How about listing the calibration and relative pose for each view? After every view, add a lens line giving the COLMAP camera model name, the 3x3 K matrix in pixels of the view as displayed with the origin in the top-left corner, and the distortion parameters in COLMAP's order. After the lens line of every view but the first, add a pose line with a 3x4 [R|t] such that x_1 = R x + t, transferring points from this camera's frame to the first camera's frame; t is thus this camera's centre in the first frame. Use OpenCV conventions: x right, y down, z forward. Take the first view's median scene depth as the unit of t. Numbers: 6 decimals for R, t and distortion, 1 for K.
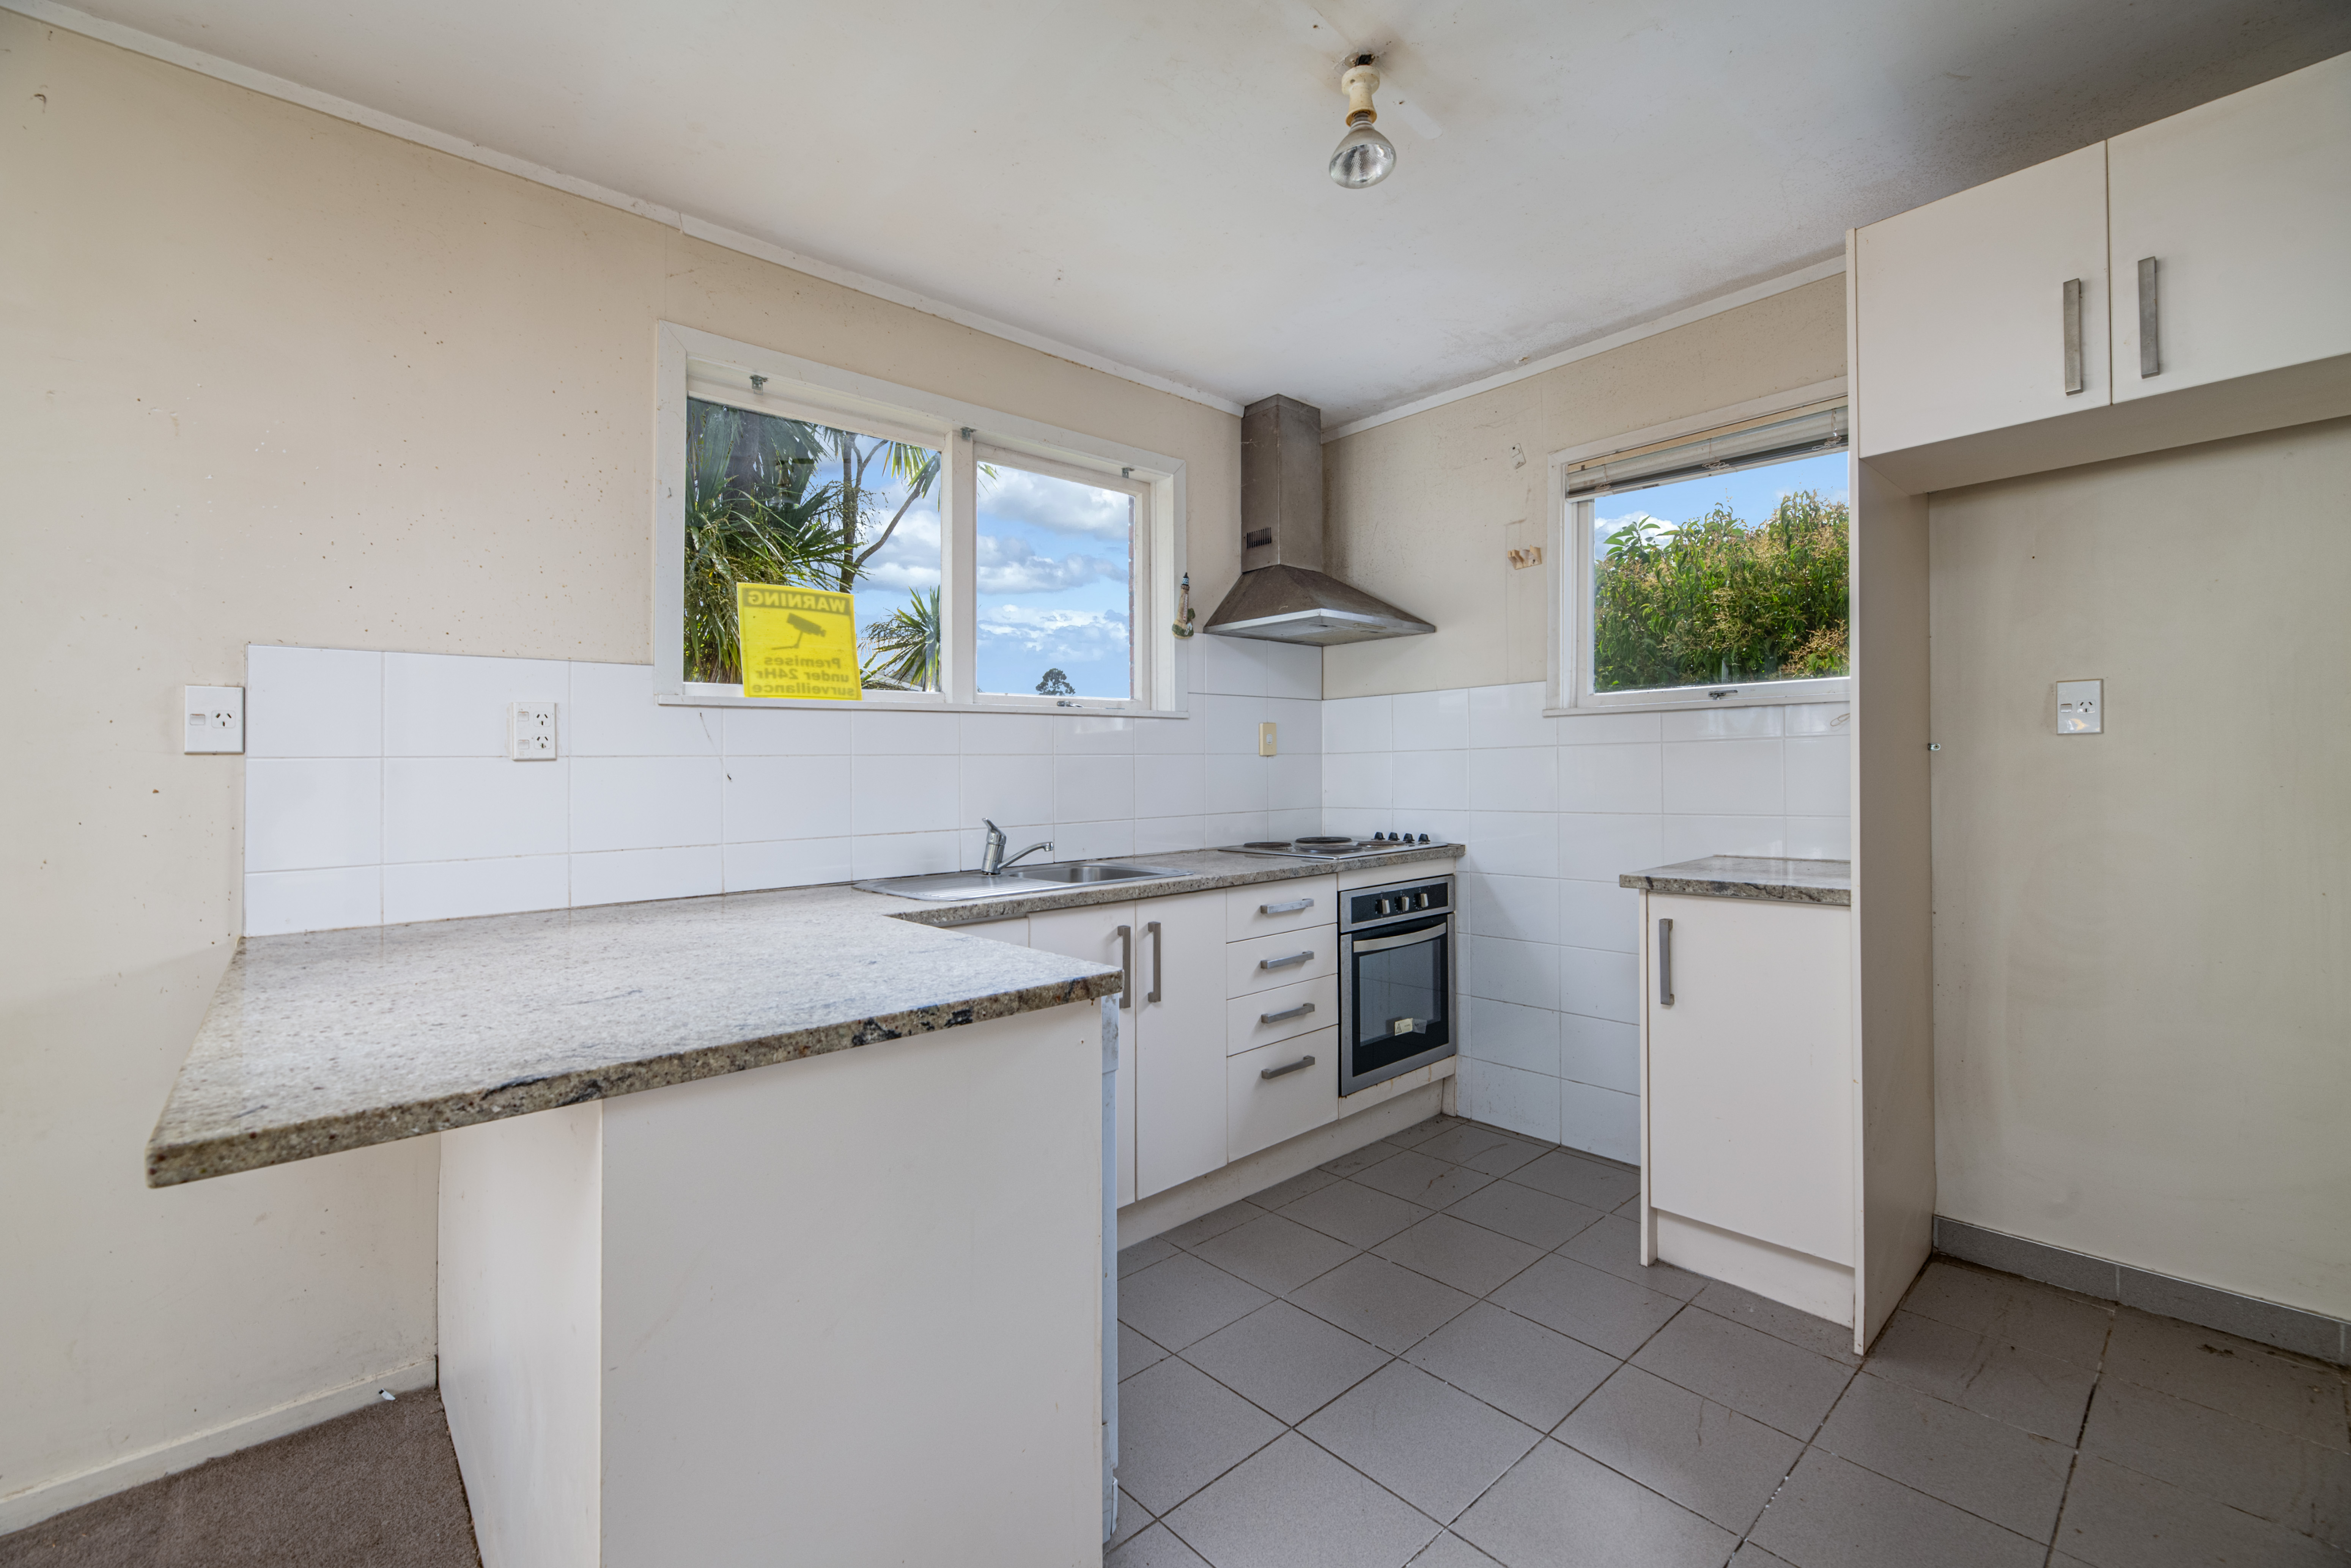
lens RADIAL K [[969.8, 0, 1174.6], [0, 969.8, 761.1], [0, 0, 1]] dist [-0.002585, -0.000539]
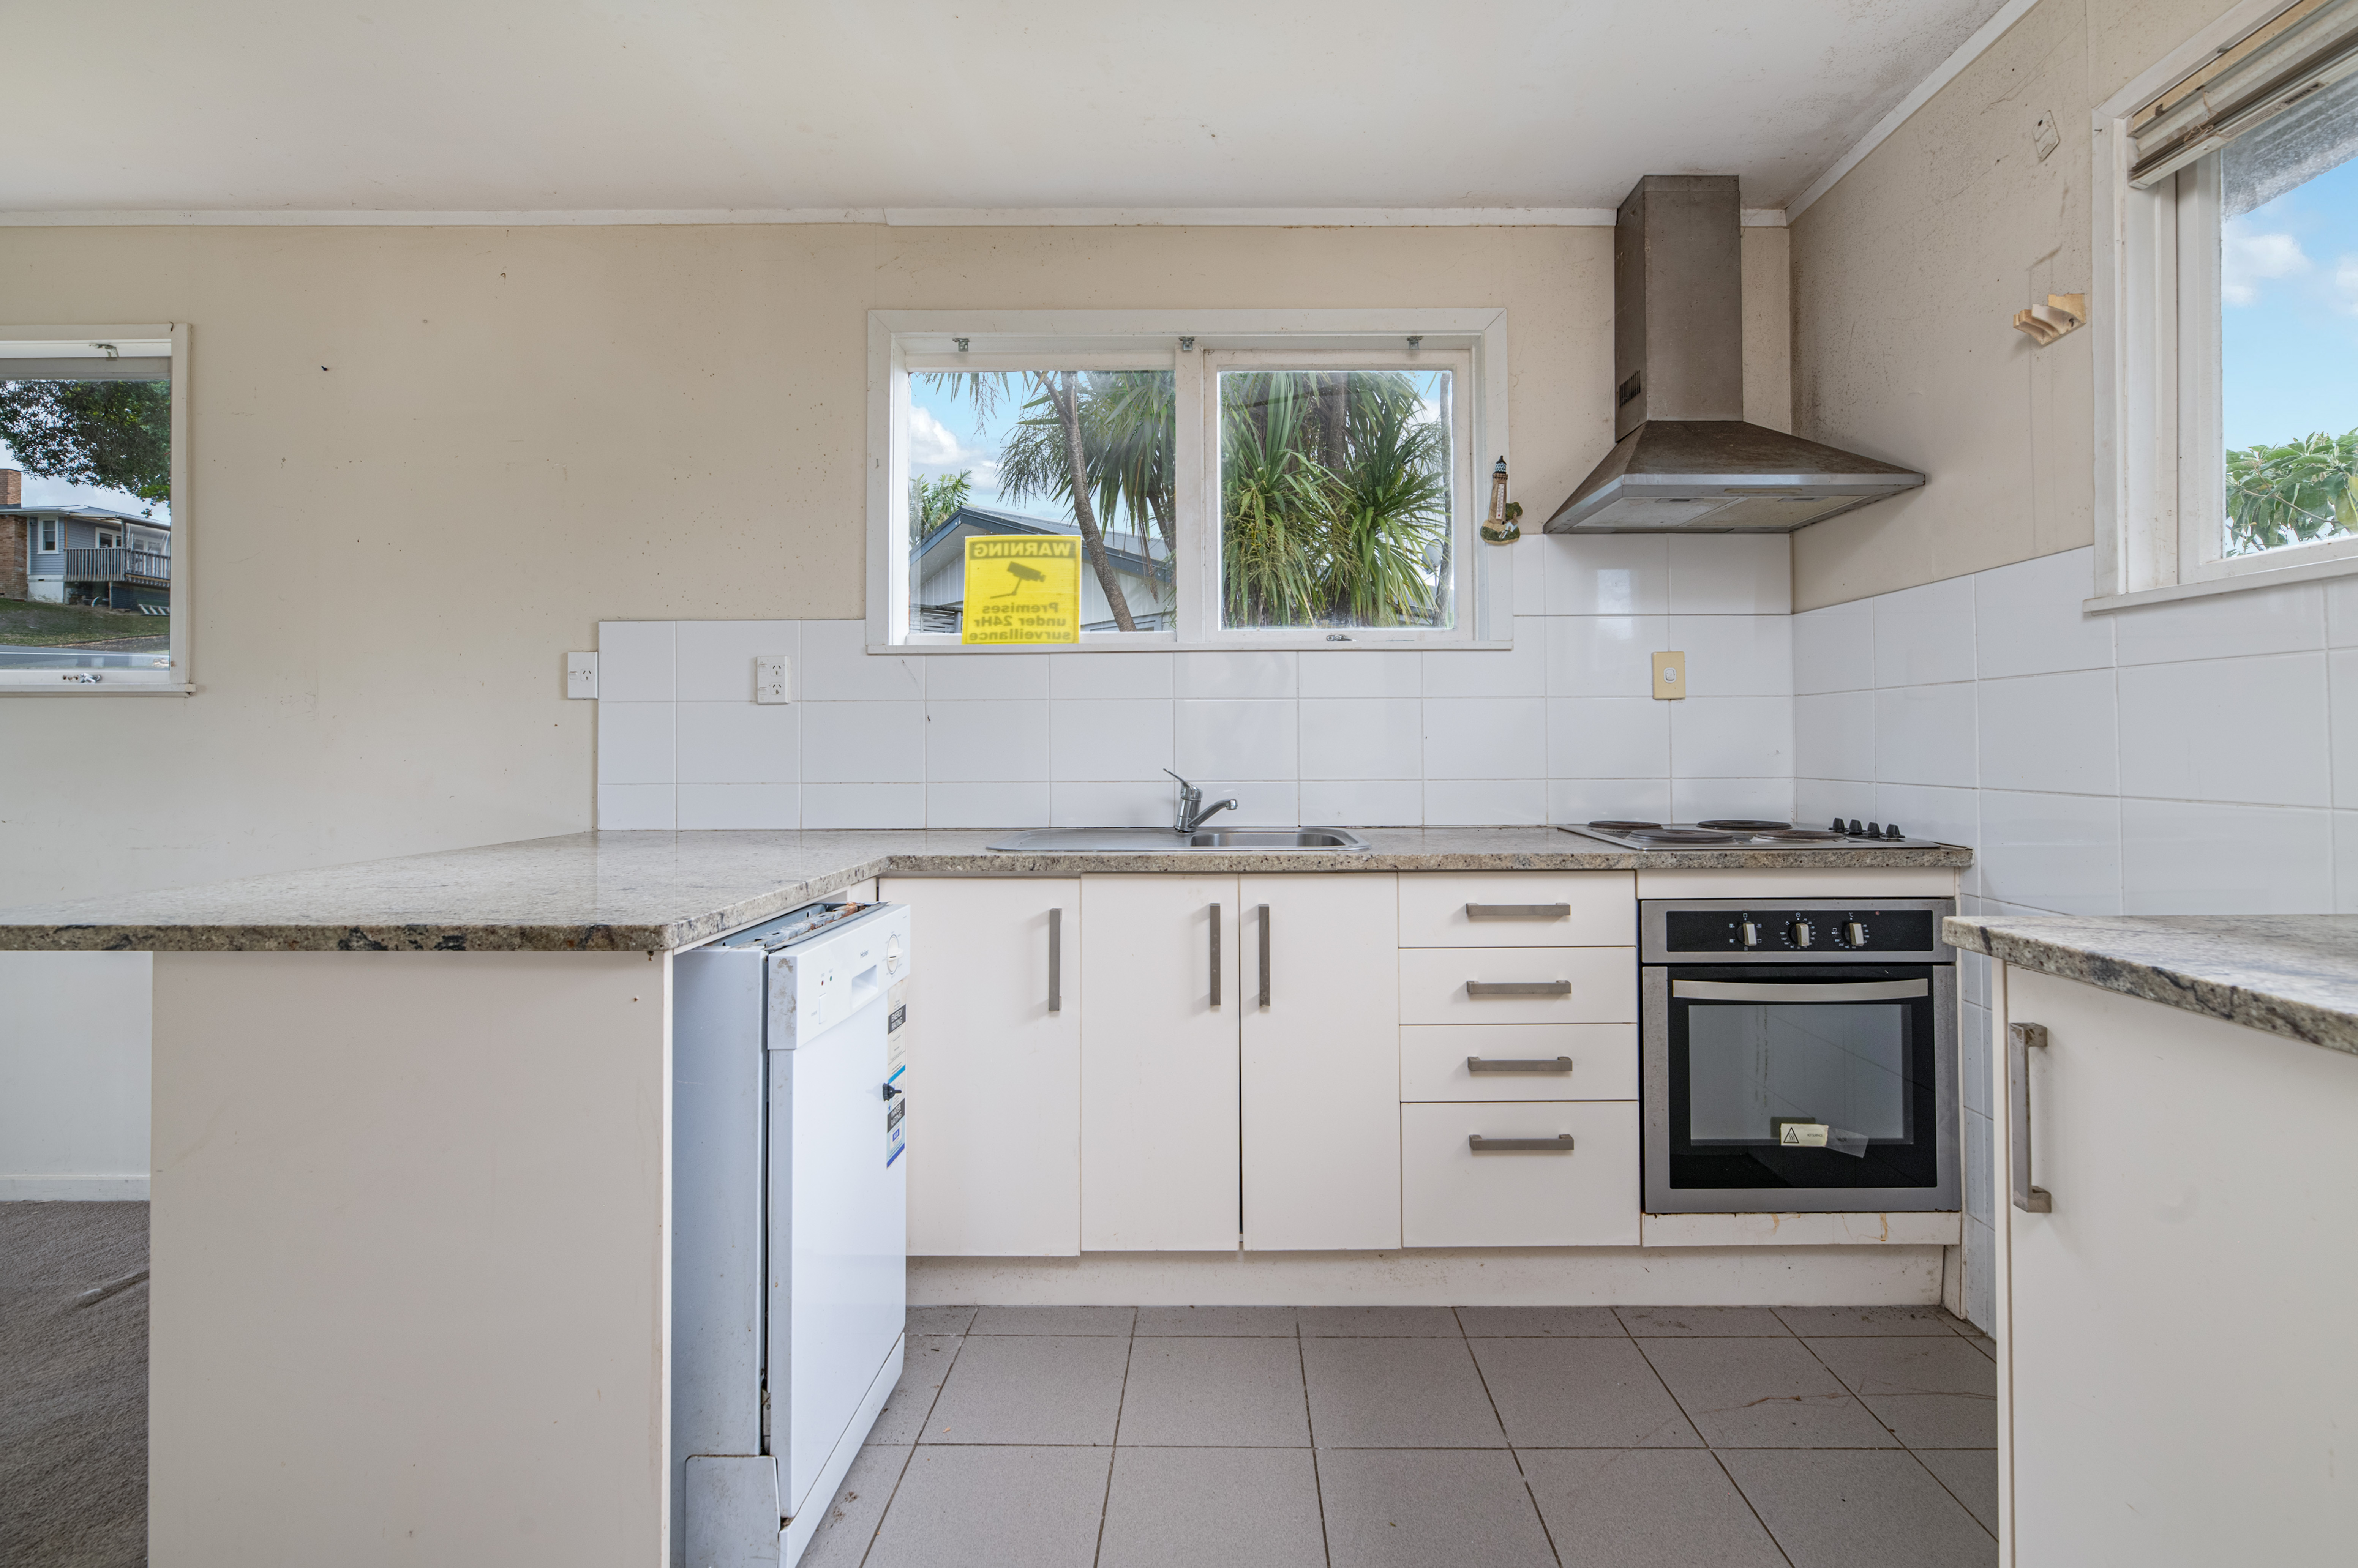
lens RADIAL K [[1019.7, 0, 1227.9], [0, 1019.7, 721.9], [0, 0, 1]] dist [-0.004337, 0.000931]
pose [[0.748017, -0.000220, -0.663679, 0.475217], [-0.002005, 0.999995, -0.002591, 0.018322], [0.663676, 0.003269, 0.748013, 0.336943]]
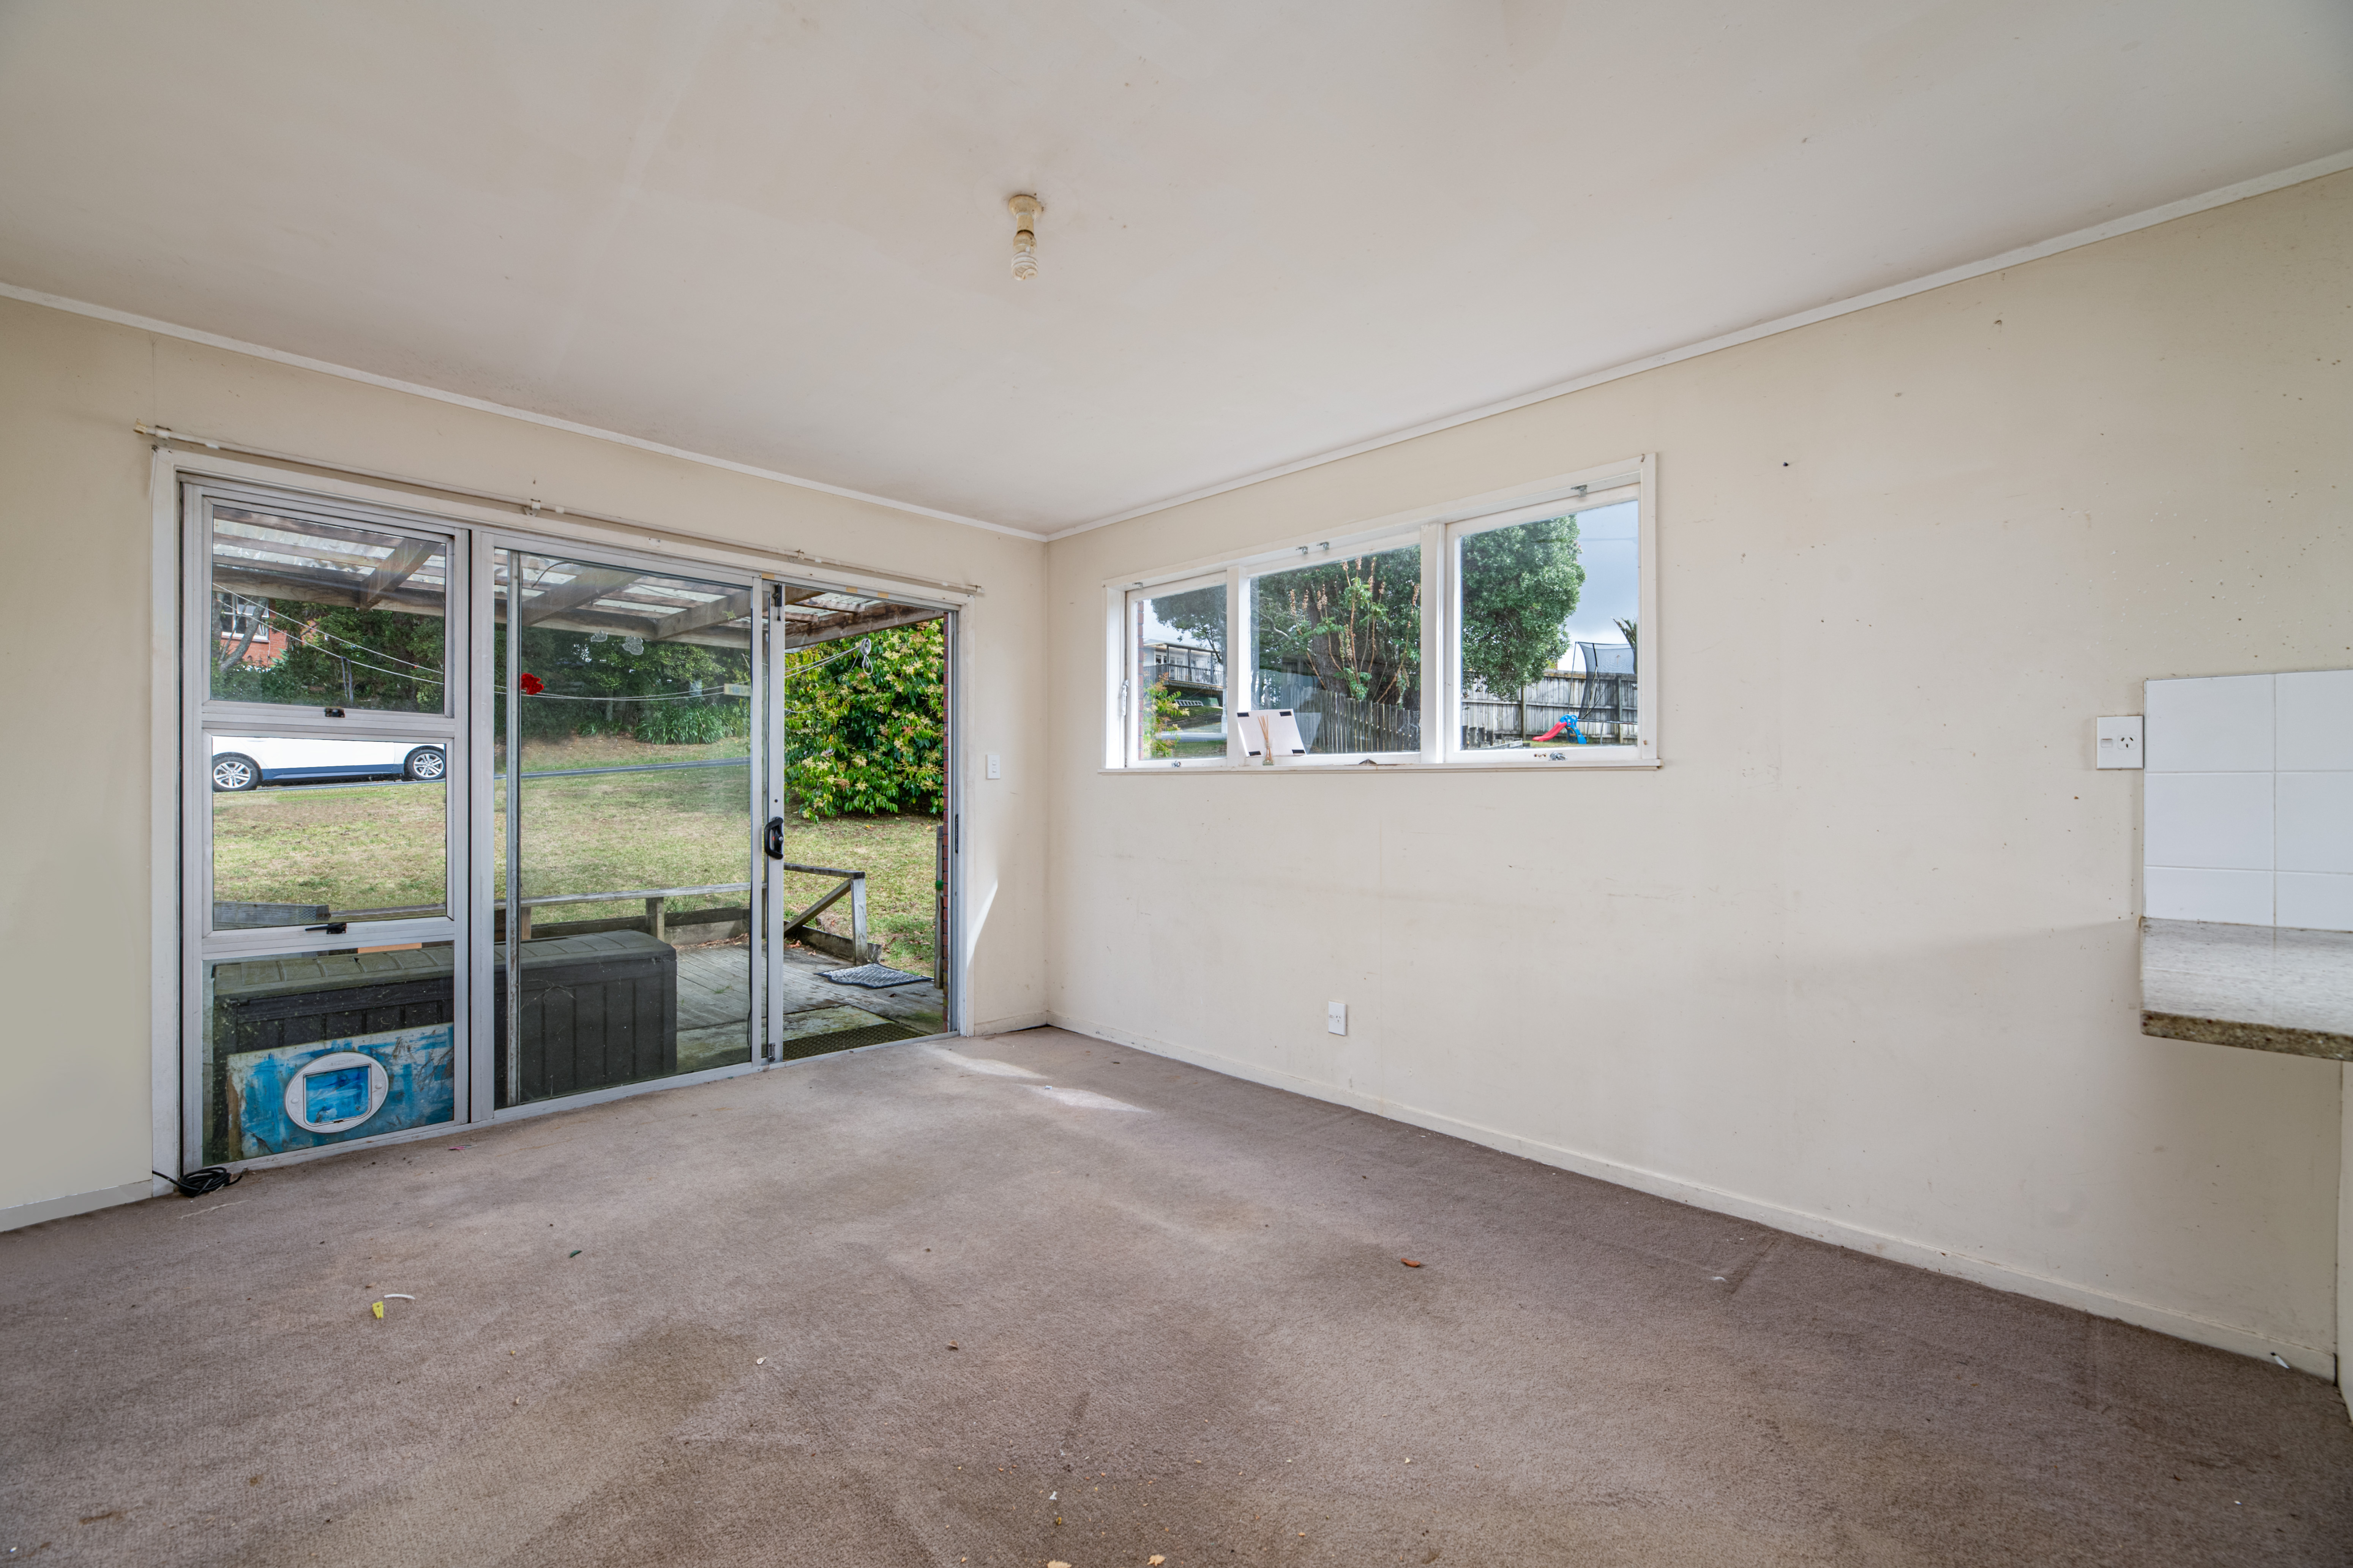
lens RADIAL K [[970.6, 0, 1184.5], [0, 970.6, 773.5], [0, 0, 1]] dist [-0.002585, -0.000539]
pose [[0.059516, -0.003526, -0.998221, 0.136238], [0.001495, 0.999993, -0.003443, 0.000127], [0.998226, -0.001287, 0.059521, -0.202512]]
